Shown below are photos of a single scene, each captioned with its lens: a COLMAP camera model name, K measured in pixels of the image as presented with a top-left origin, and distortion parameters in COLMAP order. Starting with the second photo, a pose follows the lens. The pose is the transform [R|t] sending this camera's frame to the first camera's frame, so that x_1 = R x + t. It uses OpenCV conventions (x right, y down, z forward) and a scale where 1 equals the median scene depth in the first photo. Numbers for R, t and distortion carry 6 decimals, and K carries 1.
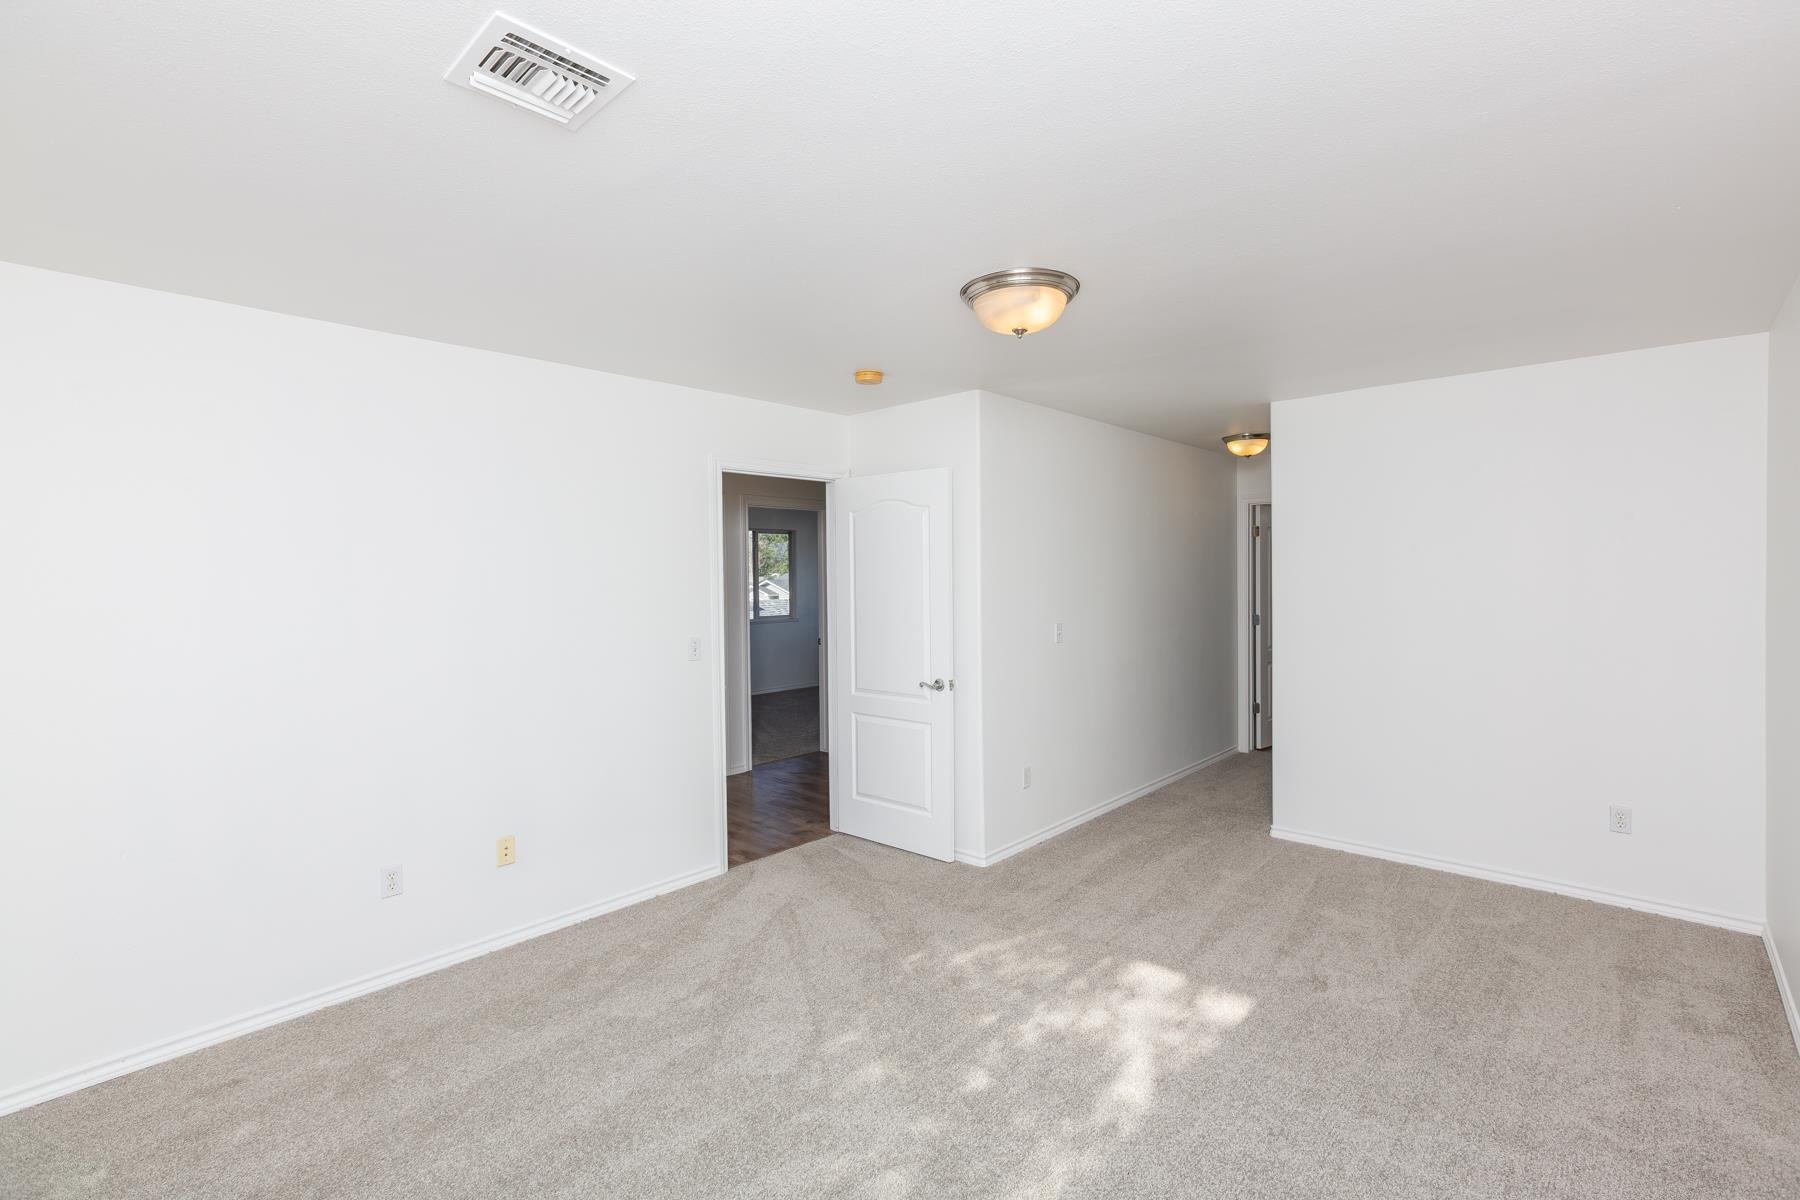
lens RADIAL K [[817.1, 0, 898.0], [0, 817.1, 589.8], [0, 0, 1]] dist [0.005711, -0.002949]
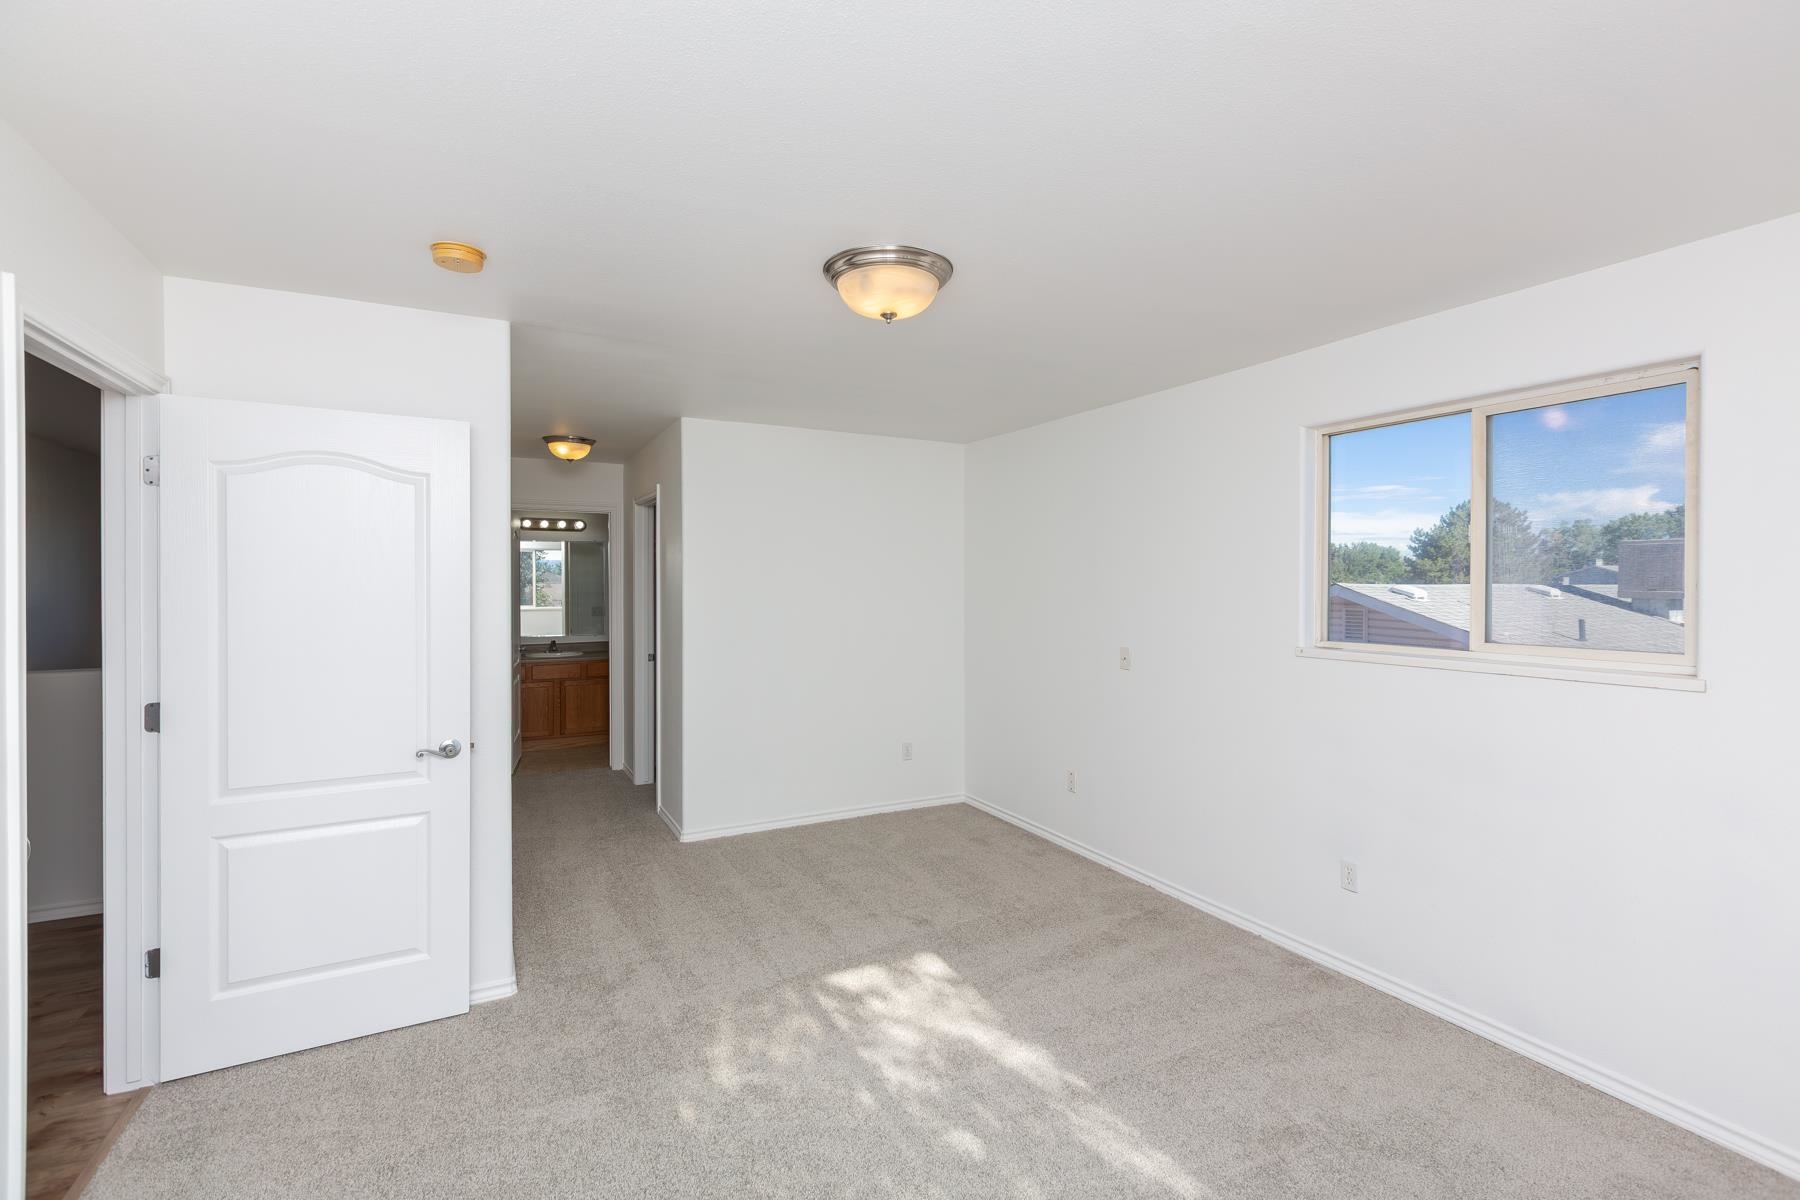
lens RADIAL K [[817.1, 0, 898.8], [0, 817.1, 597.2], [0, 0, 1]] dist [0.005711, -0.002949]
pose [[0.335636, -0.006176, 0.941971, -0.503044], [0.014495, 0.999894, 0.001391, -0.001842], [-0.941880, 0.013187, 0.335690, 0.492272]]
